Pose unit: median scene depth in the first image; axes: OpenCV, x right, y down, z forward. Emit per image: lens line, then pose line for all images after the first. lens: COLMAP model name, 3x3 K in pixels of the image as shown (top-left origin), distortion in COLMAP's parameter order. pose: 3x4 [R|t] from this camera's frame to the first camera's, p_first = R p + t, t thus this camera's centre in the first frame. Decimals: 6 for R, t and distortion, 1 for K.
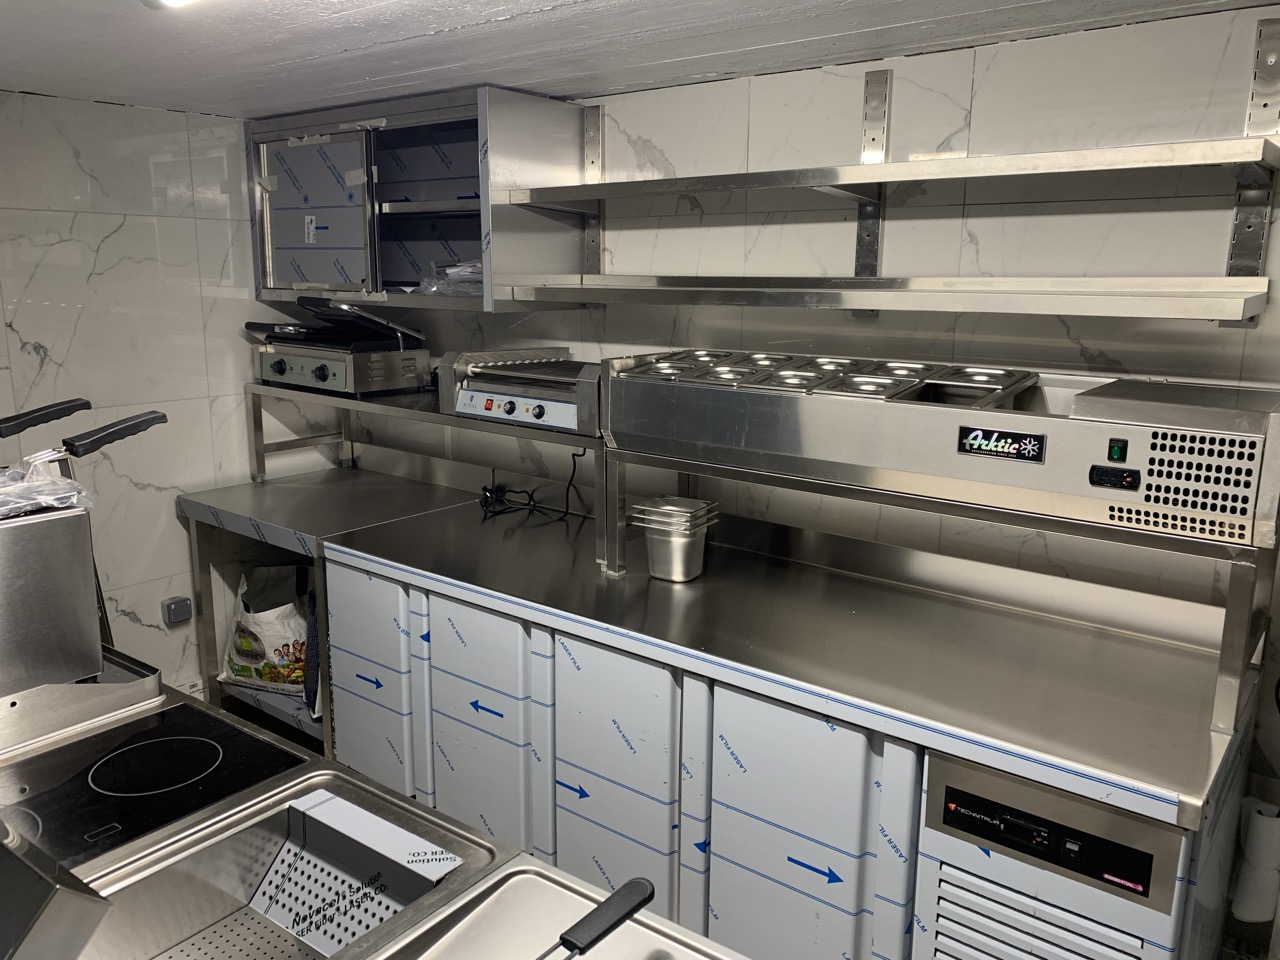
lens RADIAL K [[947.0, 0, 612.5], [0, 947.0, 449.2], [0, 0, 1]] dist [0.002195, -0.005744]
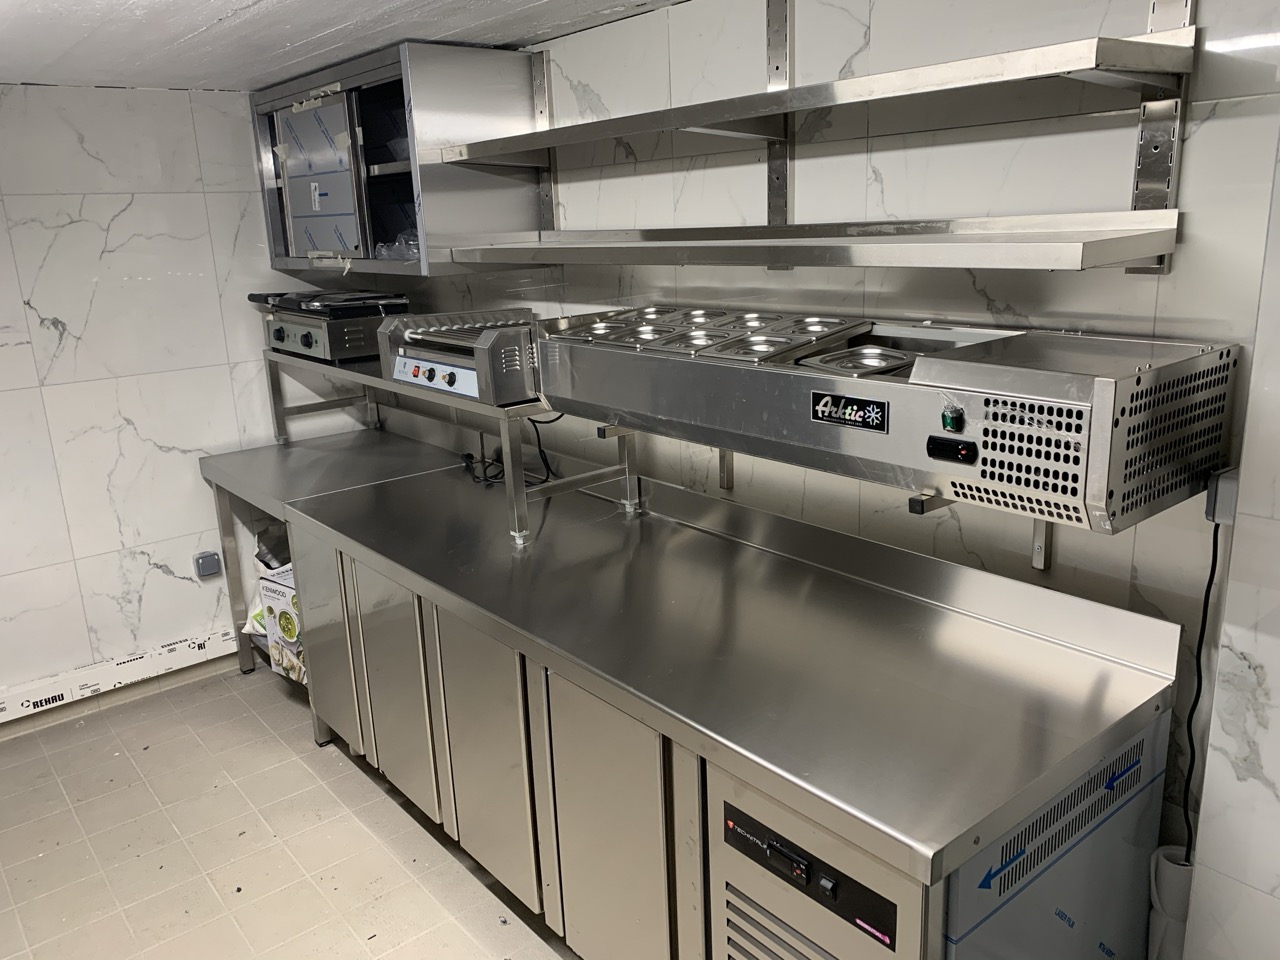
lens RADIAL K [[968.7, 0, 640.0], [0, 968.7, 469.2], [0, 0, 1]] dist [-0.005028, -0.000649]
pose [[0.978881, 0.005029, -0.204368, 0.295177], [0.009866, 0.997370, 0.071798, -0.013535], [0.204192, -0.072298, 0.976257, 0.043322]]
